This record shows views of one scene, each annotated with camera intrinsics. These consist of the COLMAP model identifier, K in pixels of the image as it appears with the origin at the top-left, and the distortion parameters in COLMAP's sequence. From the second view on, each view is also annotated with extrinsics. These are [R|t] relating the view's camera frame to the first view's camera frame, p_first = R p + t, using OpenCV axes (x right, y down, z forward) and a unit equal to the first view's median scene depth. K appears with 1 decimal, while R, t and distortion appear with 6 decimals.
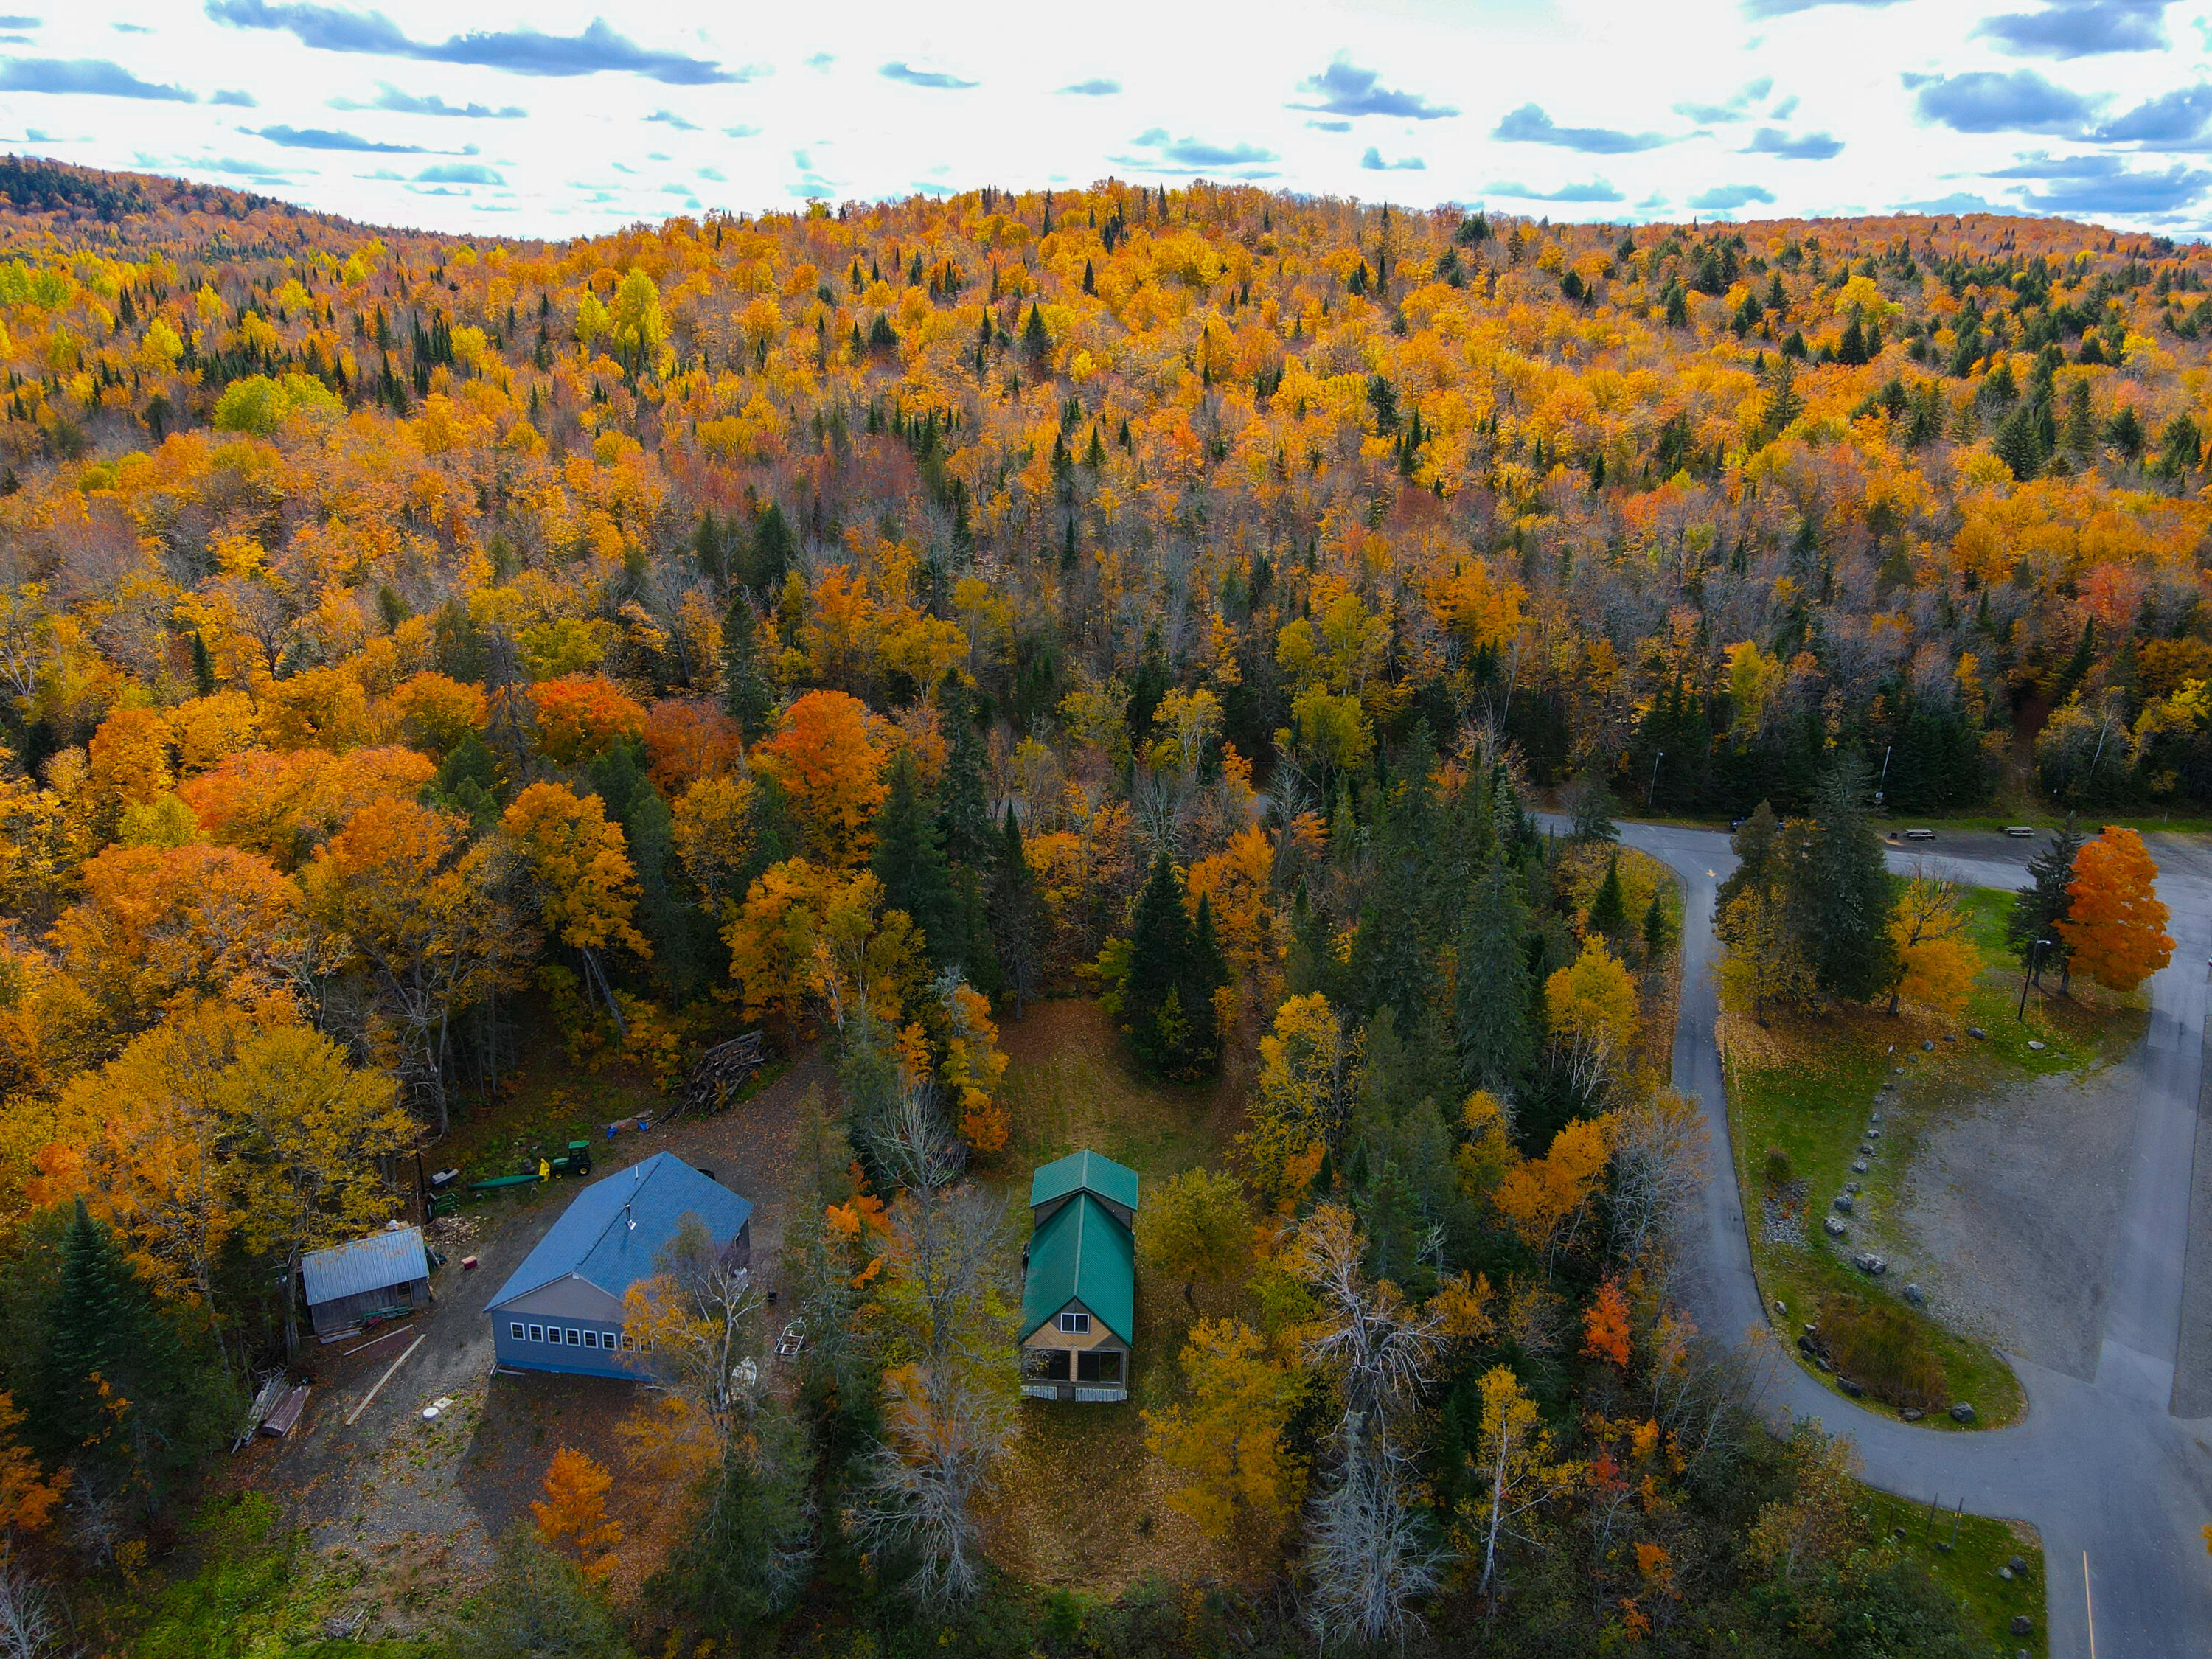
lens RADIAL K [[1625.1, 0, 1089.7], [0, 1625.1, 831.9], [0, 0, 1]] dist [-0.002157, 0.034762]
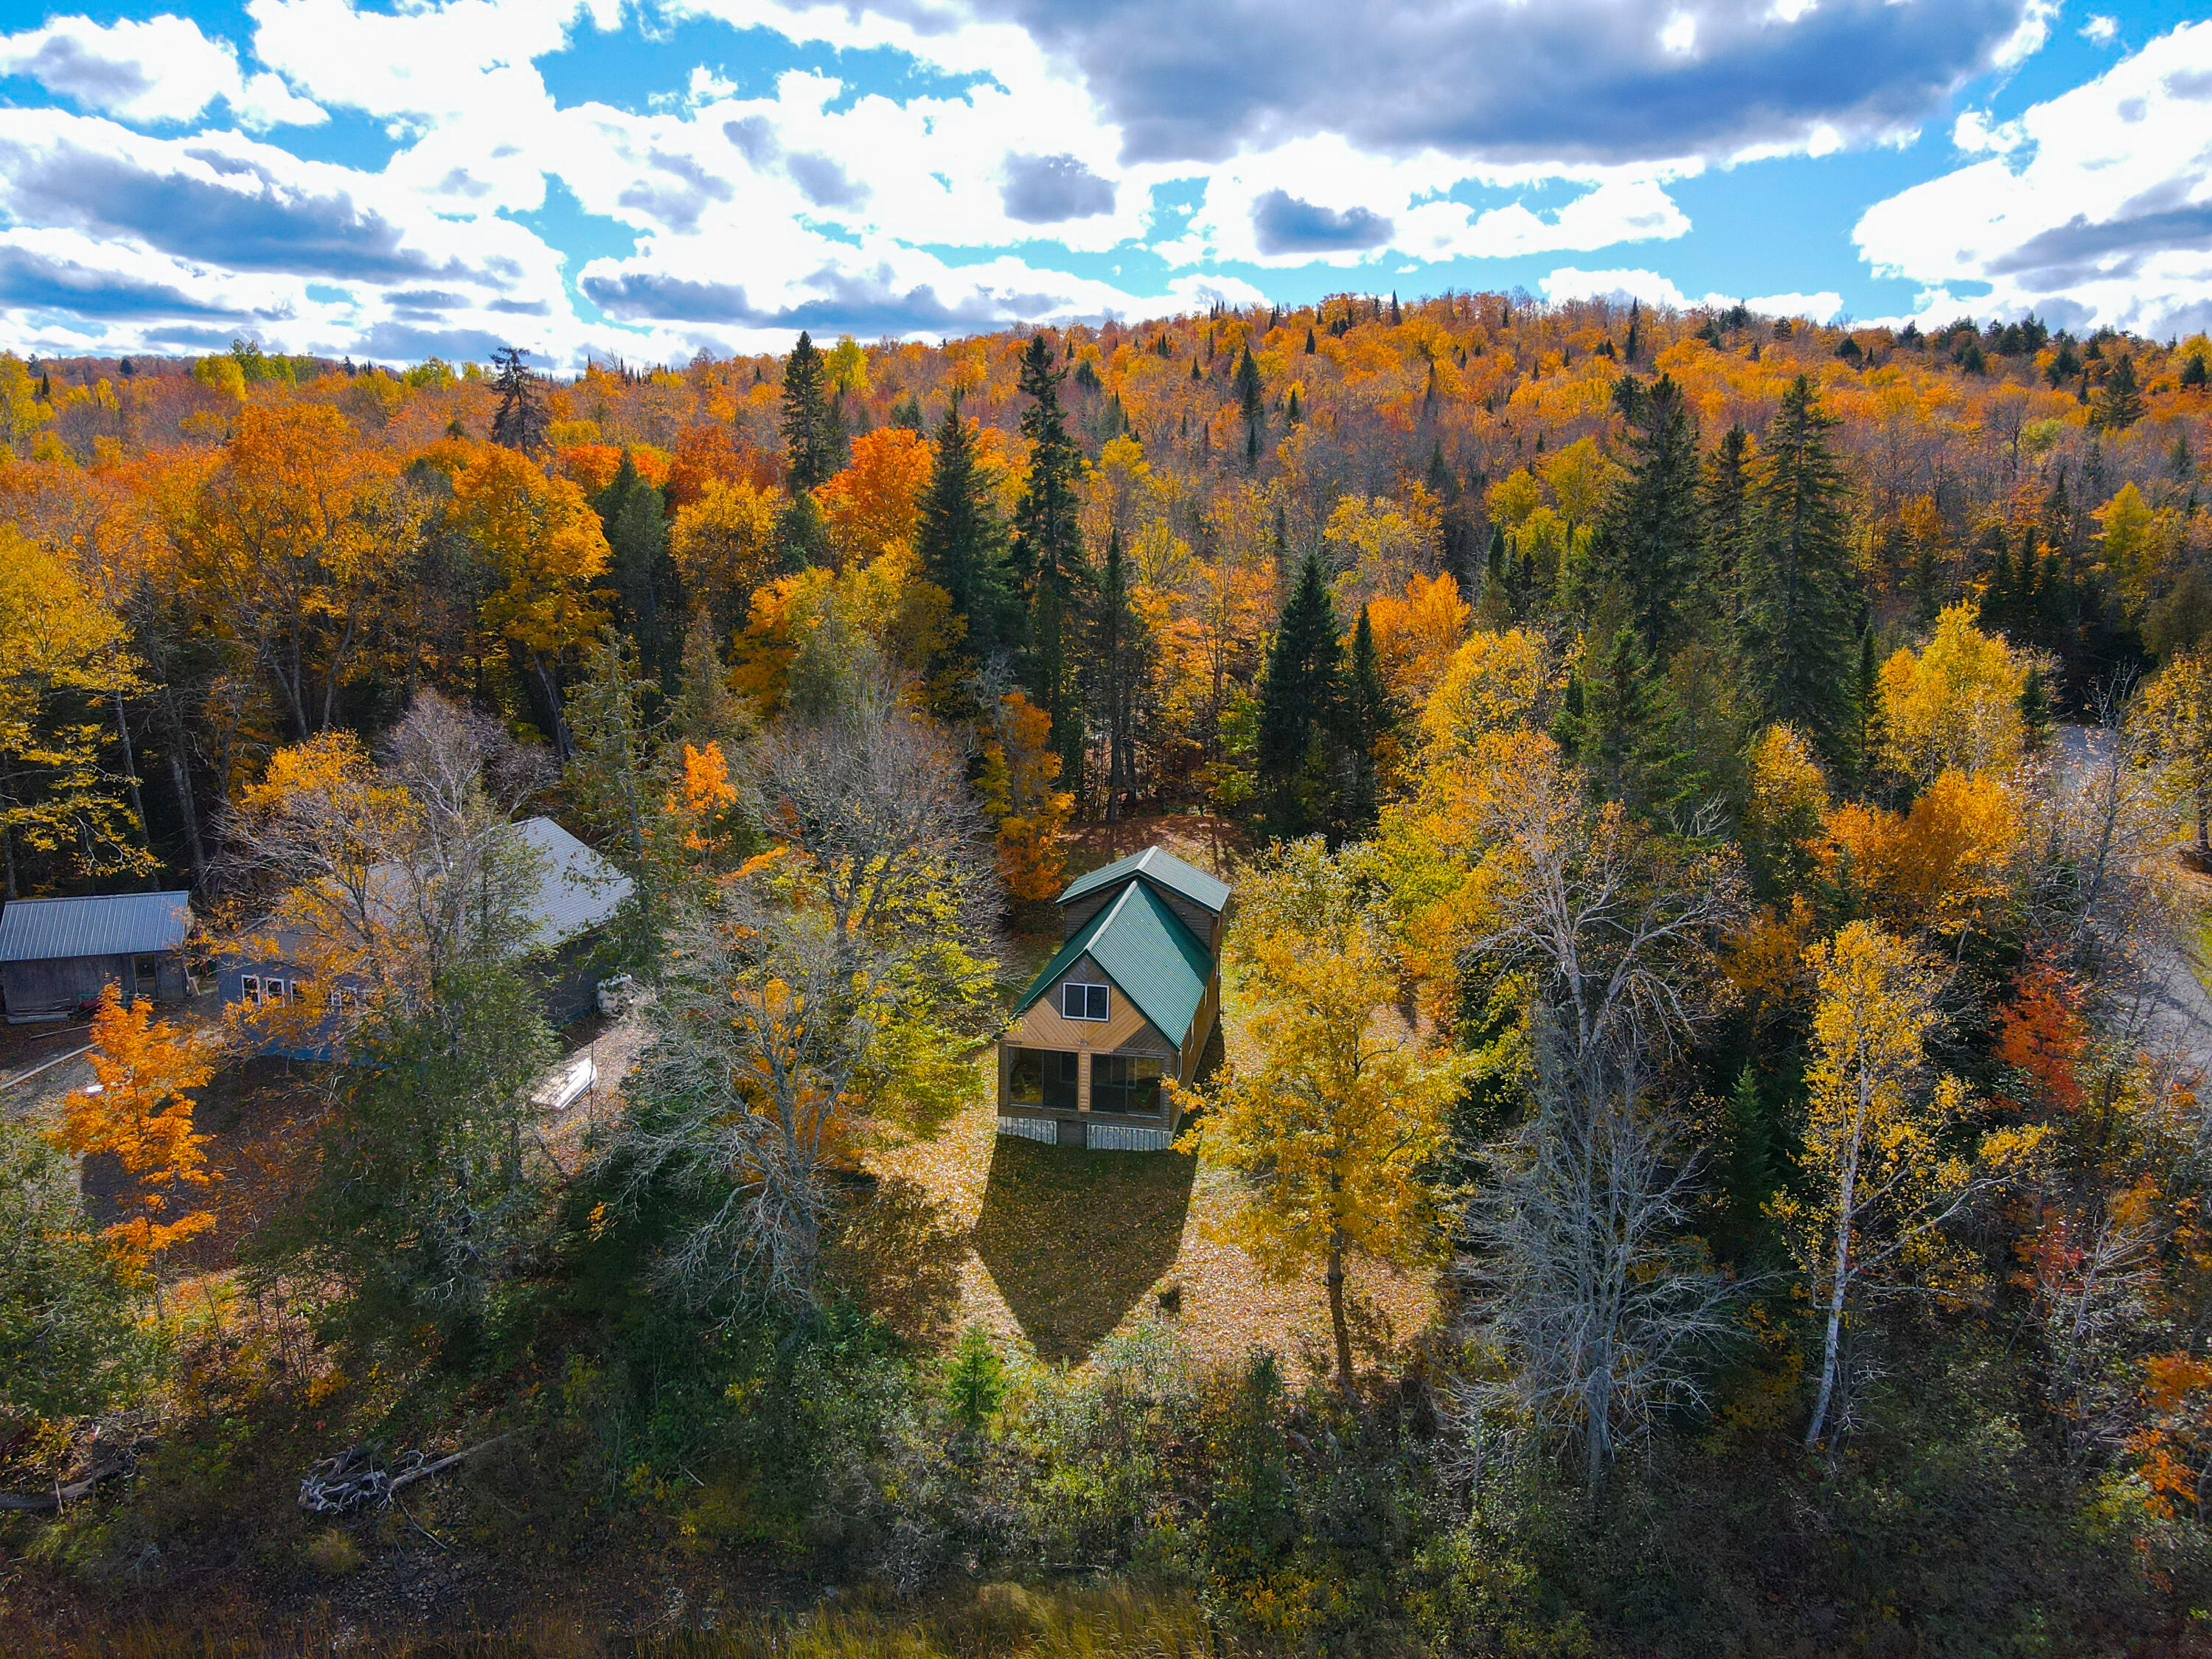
lens RADIAL K [[1625.1, 0, 1089.7], [0, 1625.1, 831.9], [0, 0, 1]] dist [-0.002157, 0.034762]
pose [[0.988970, 0.028282, -0.145393, 0.076507], [-0.049017, 0.988784, -0.141077, 0.318612], [0.139772, 0.146648, 0.979264, 0.393068]]
